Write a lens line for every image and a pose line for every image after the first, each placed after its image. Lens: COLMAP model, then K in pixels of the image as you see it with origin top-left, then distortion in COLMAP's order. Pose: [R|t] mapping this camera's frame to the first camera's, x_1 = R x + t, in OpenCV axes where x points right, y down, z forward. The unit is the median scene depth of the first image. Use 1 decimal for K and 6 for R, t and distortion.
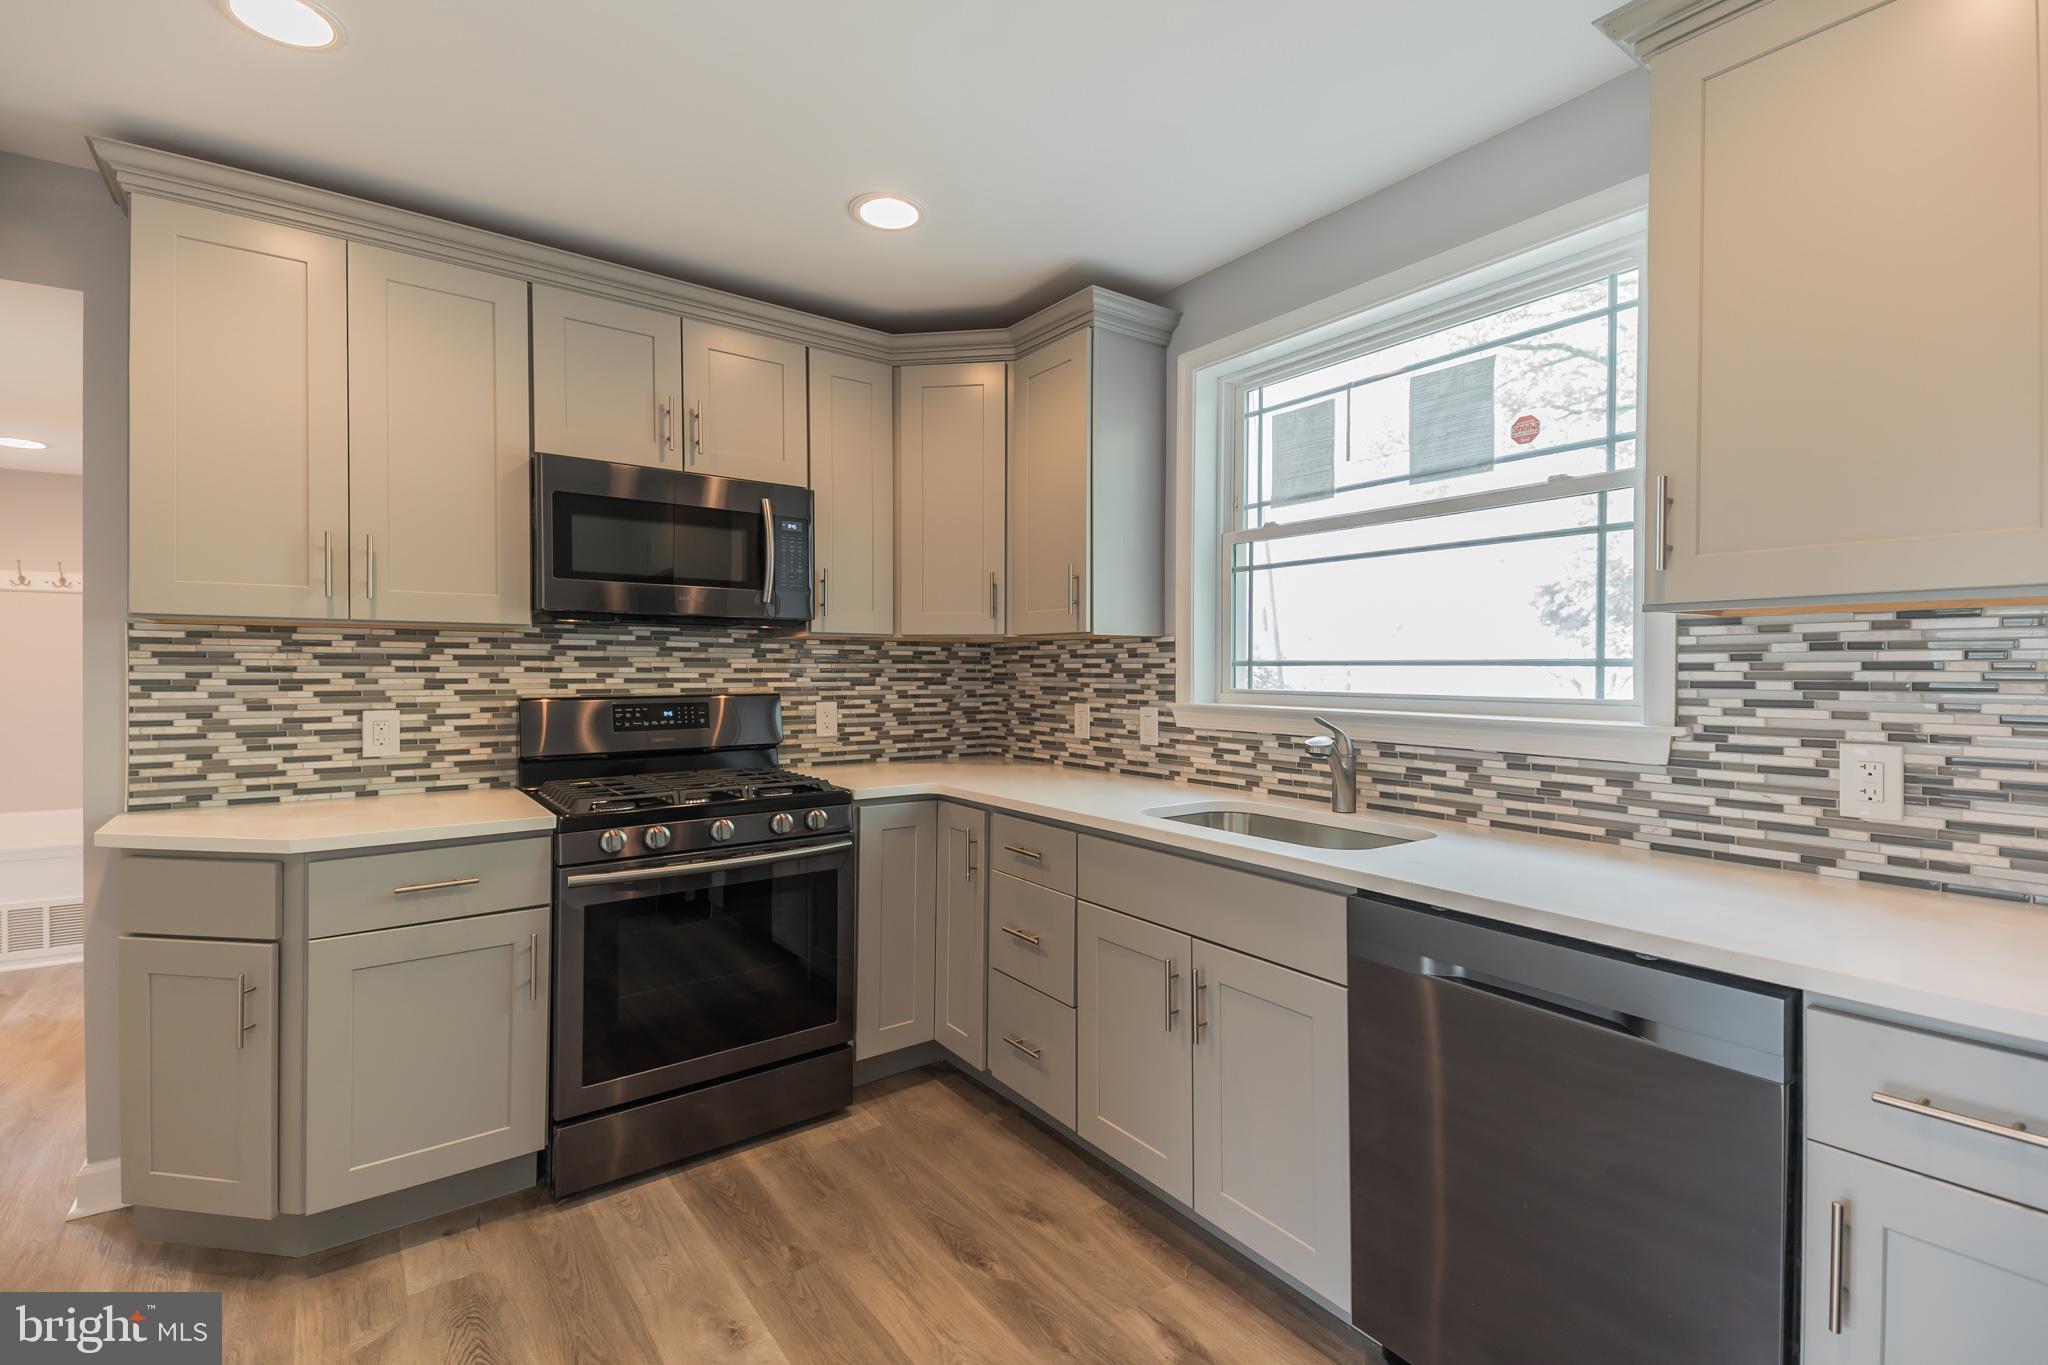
lens RADIAL K [[907.4, 0, 1053.5], [0, 907.4, 672.5], [0, 0, 1]] dist [0.080866, -0.054514]
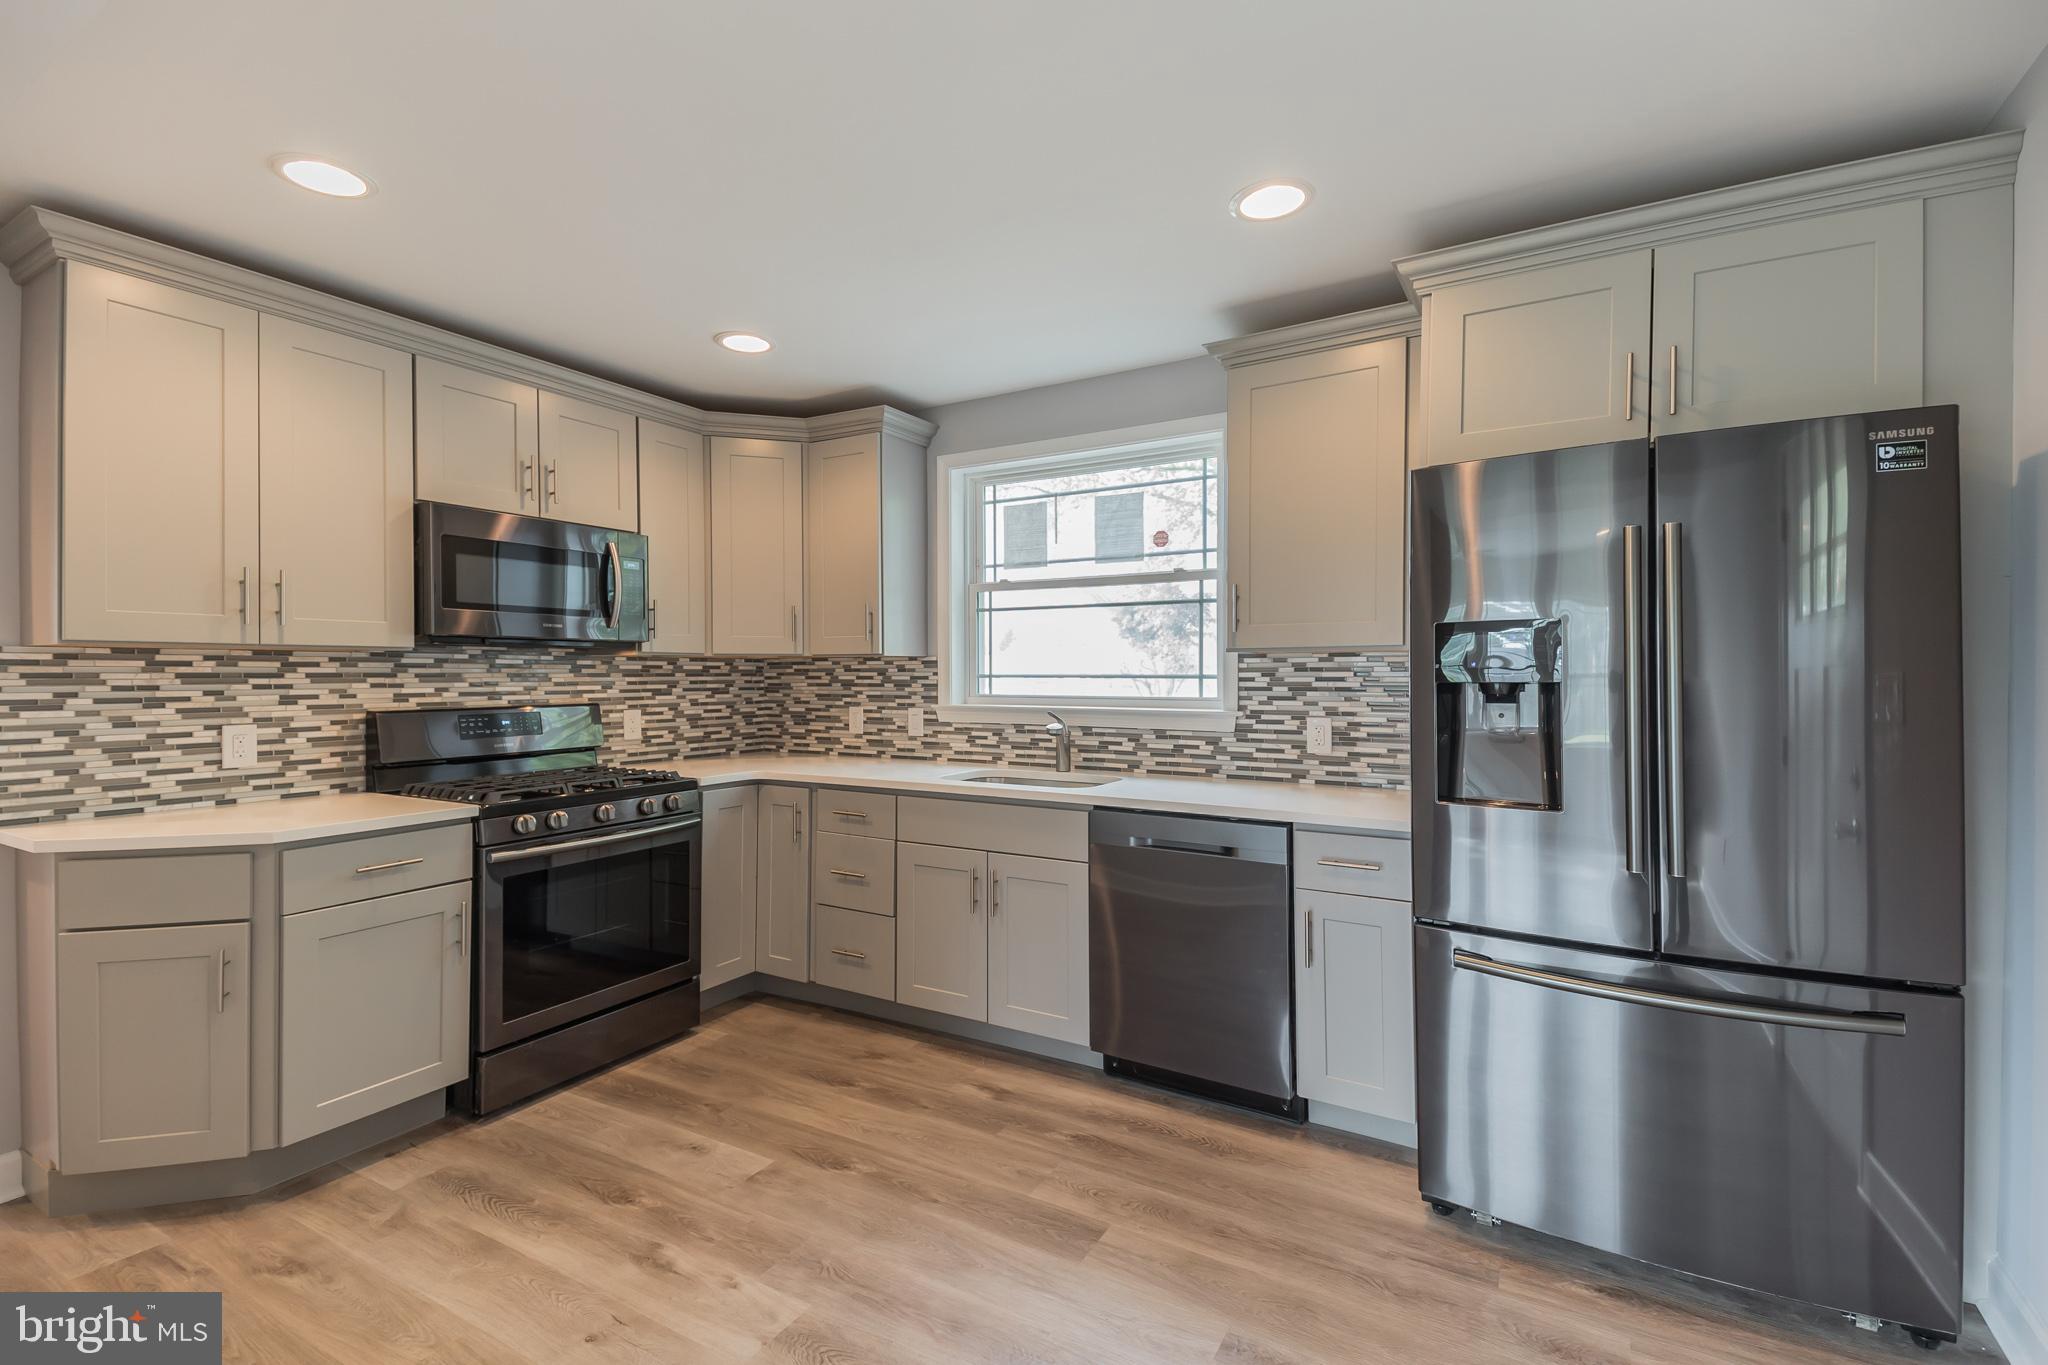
lens RADIAL K [[884.4, 0, 1048.9], [0, 884.4, 673.4], [0, 0, 1]] dist [0.074502, -0.049865]
pose [[0.917930, -0.004626, 0.396716, -0.279429], [0.005835, 0.999981, -0.001842, -0.012254], [-0.396700, 0.004005, 0.917939, -0.351303]]
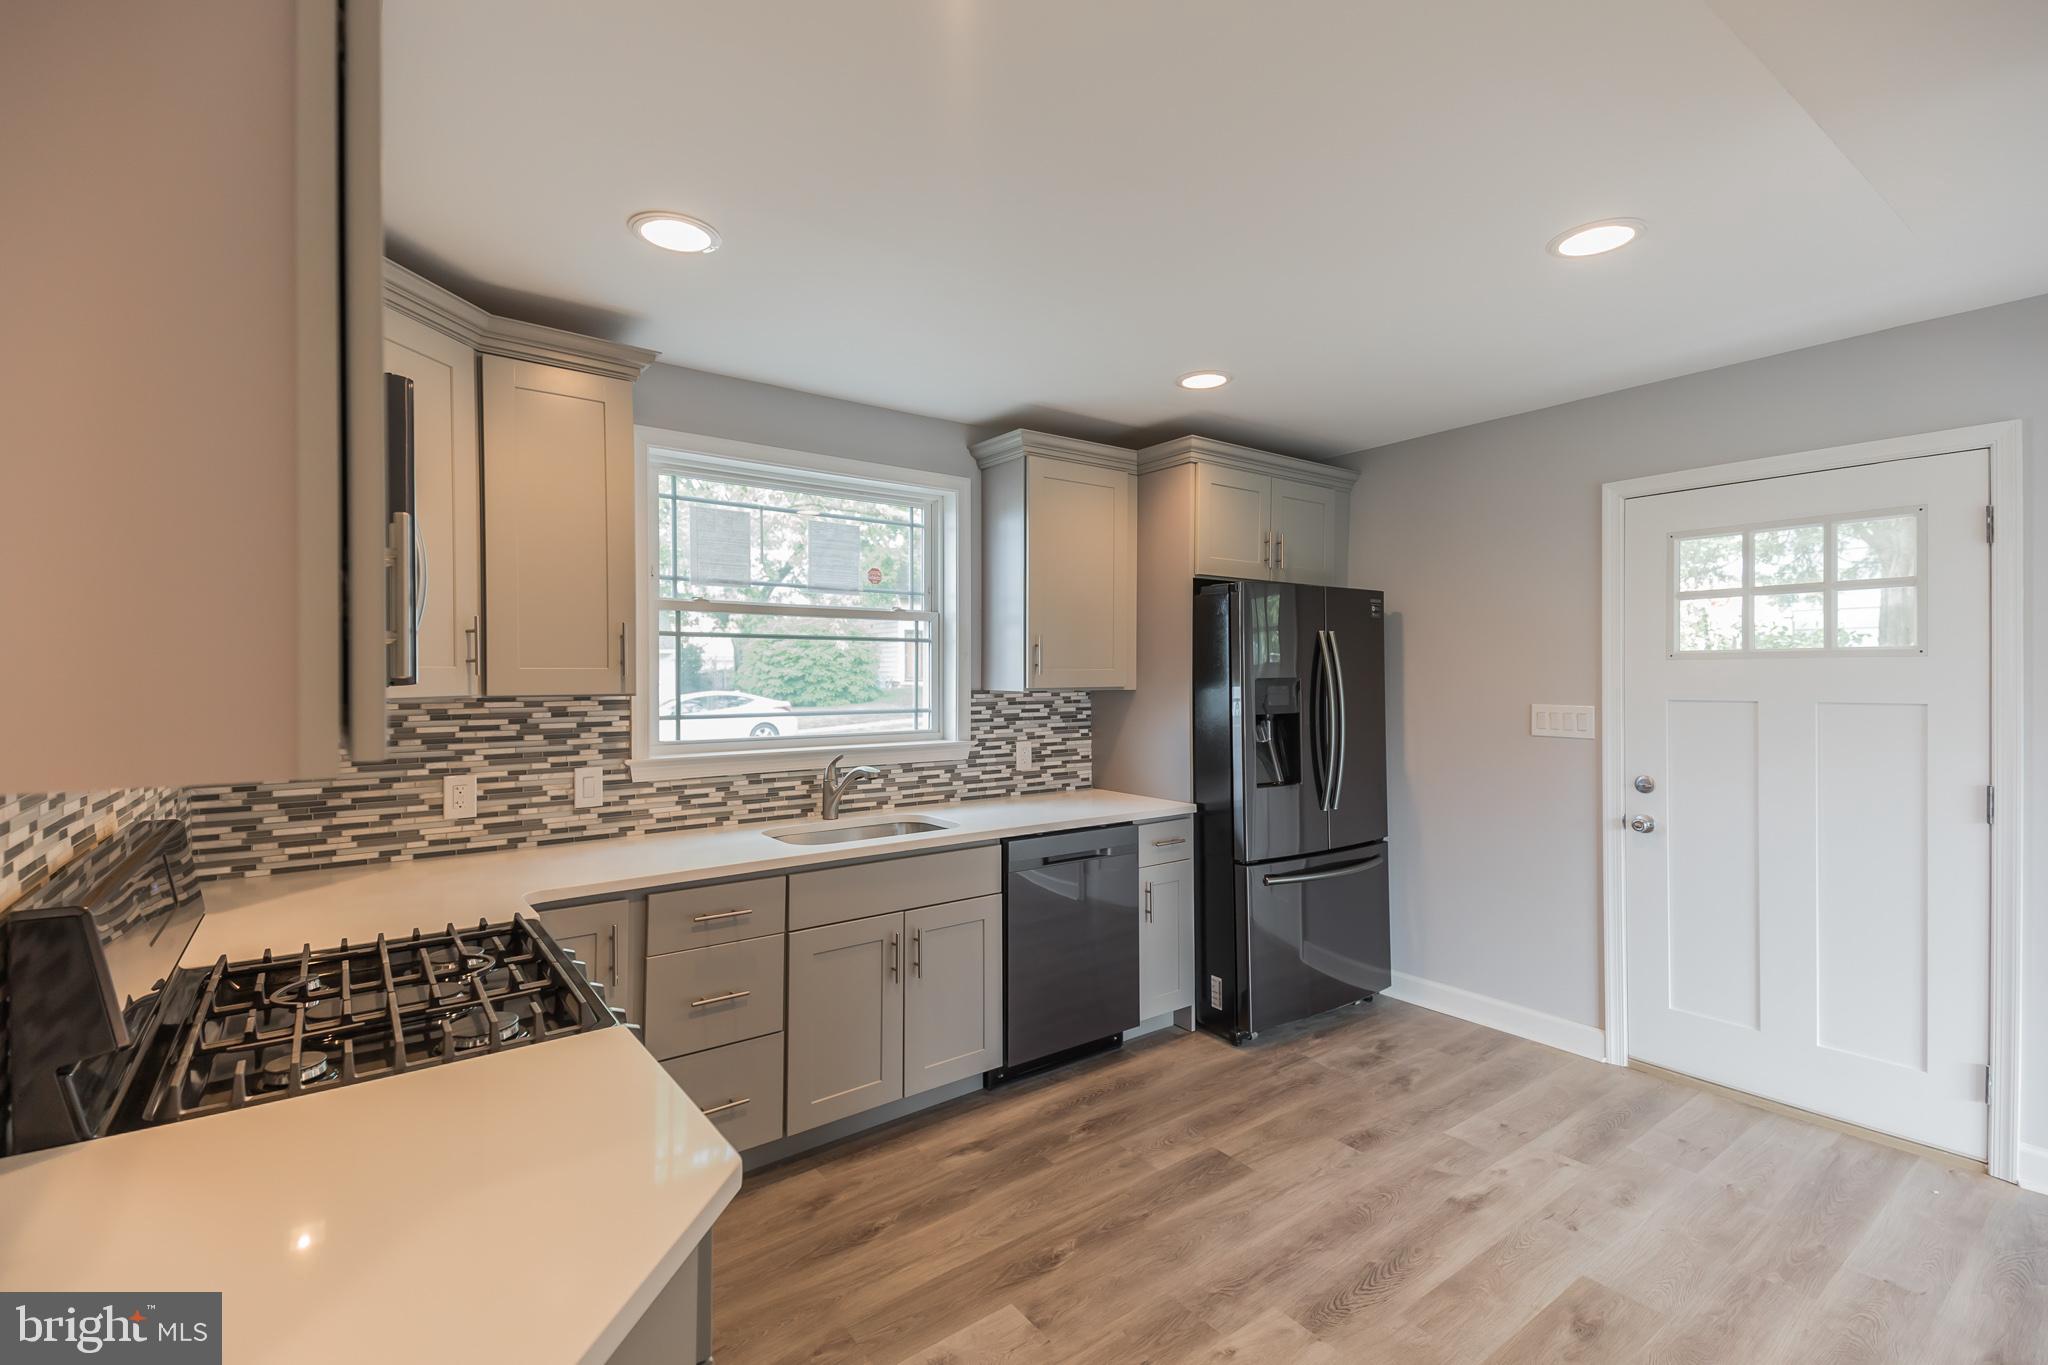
lens RADIAL K [[900.8, 0, 998.2], [0, 900.8, 676.9], [0, 0, 1]] dist [0.084702, -0.053520]
pose [[0.018081, -0.004574, 0.999826, -1.004851], [0.007069, 0.999965, 0.004447, -0.069782], [-0.999812, 0.006987, 0.018113, 0.641129]]
